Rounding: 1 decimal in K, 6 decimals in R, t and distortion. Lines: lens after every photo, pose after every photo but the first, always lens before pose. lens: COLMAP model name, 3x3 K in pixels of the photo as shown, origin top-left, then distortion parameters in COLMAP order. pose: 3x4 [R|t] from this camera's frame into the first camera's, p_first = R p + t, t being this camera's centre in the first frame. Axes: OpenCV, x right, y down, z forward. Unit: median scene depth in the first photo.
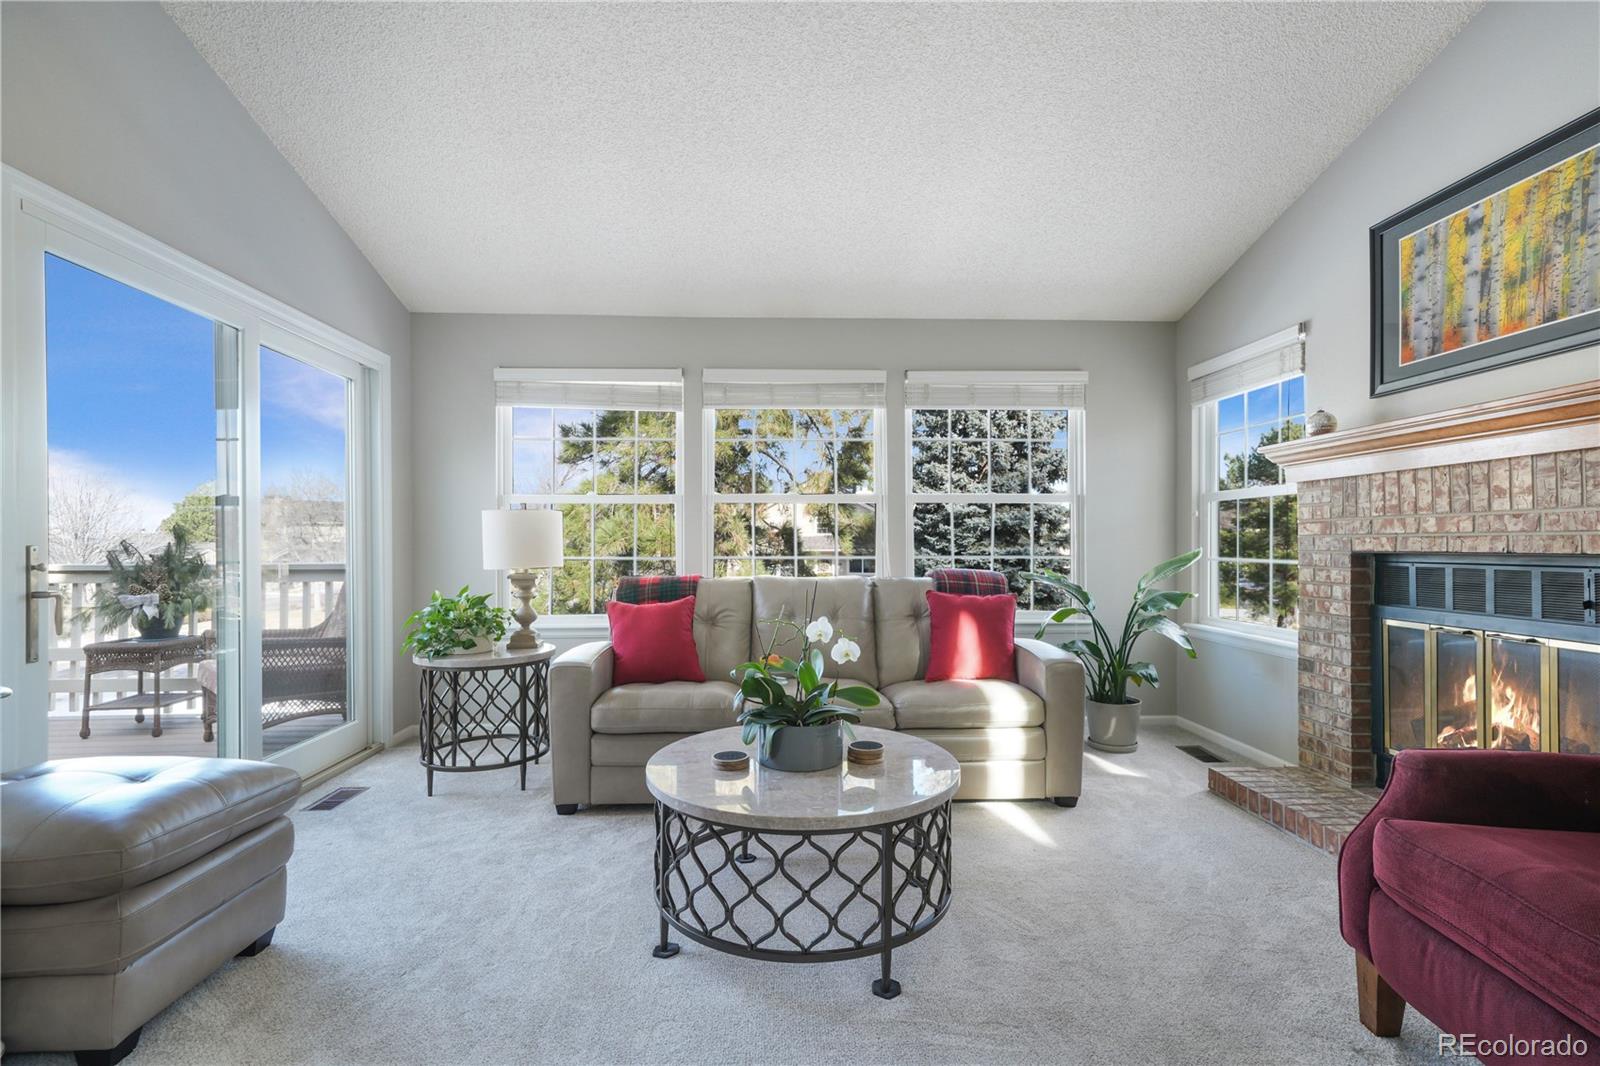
lens RADIAL K [[735.5, 0, 789.5], [0, 735.5, 533.0], [0, 0, 1]] dist [0.010319, 0.001524]
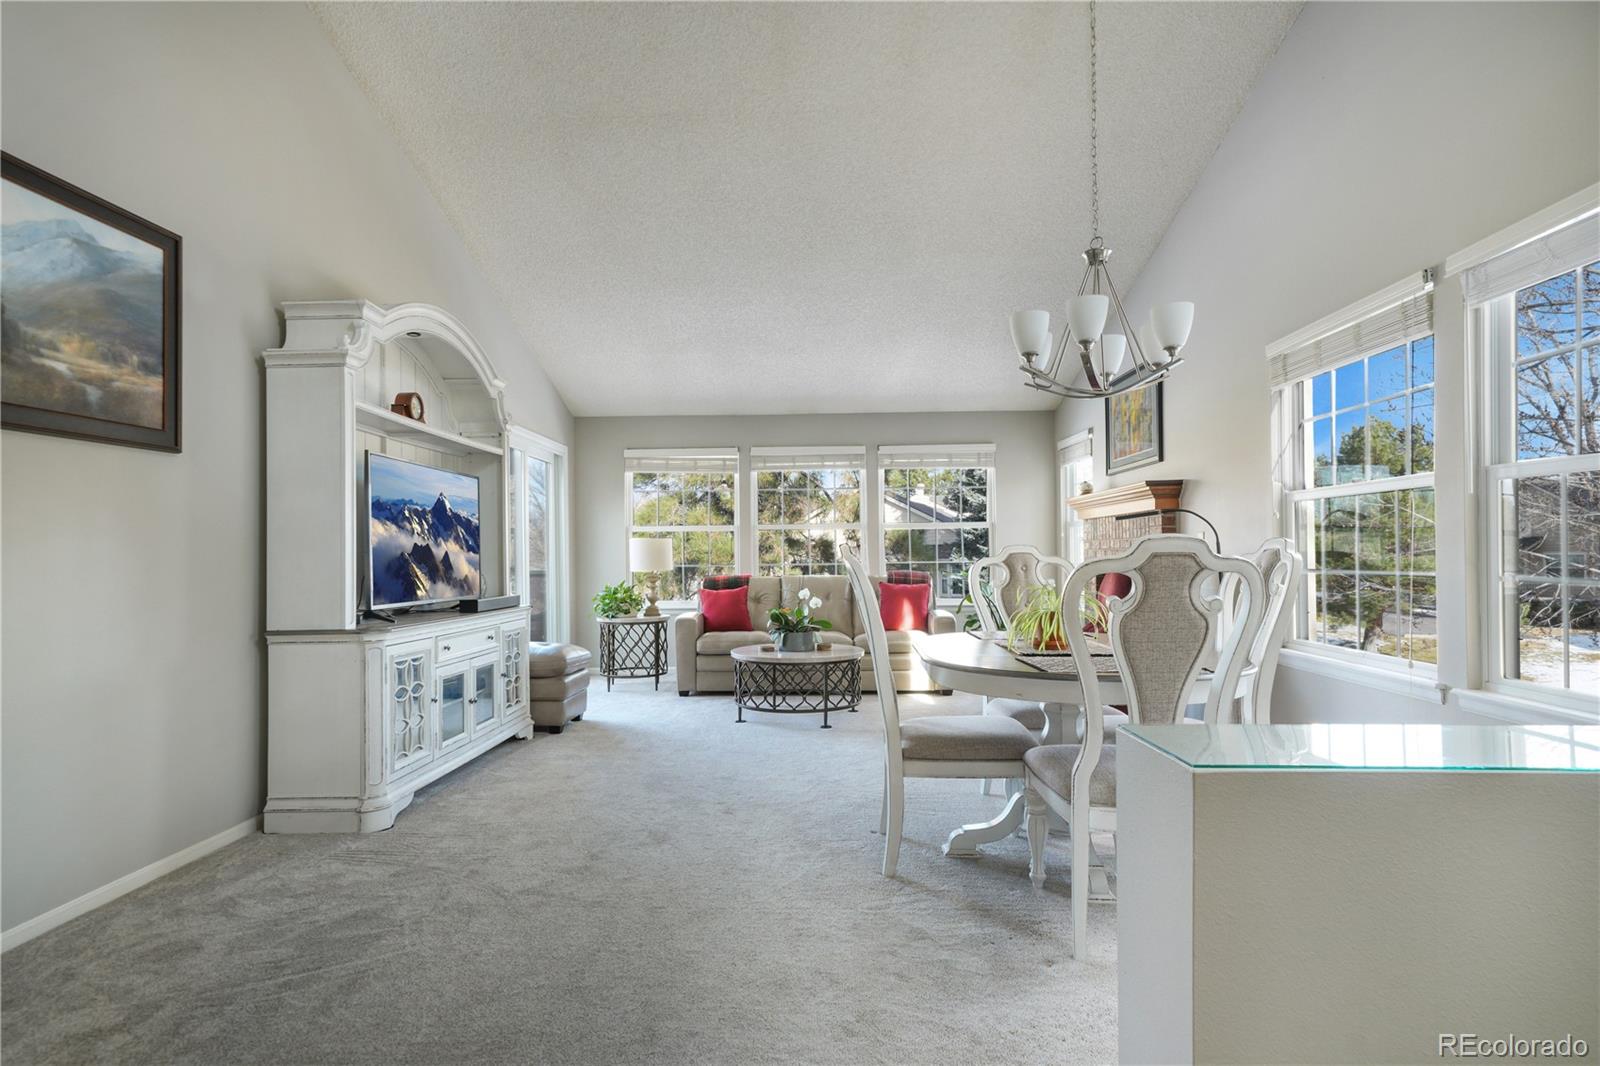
lens RADIAL K [[871.8, 0, 804.4], [0, 871.8, 535.1], [0, 0, 1]] dist [0.004427, 0.000237]
pose [[0.998740, -0.008787, -0.049402, 0.111386], [0.008435, 0.999938, -0.007327, -0.019767], [0.049464, 0.006901, 0.998752, -1.084104]]
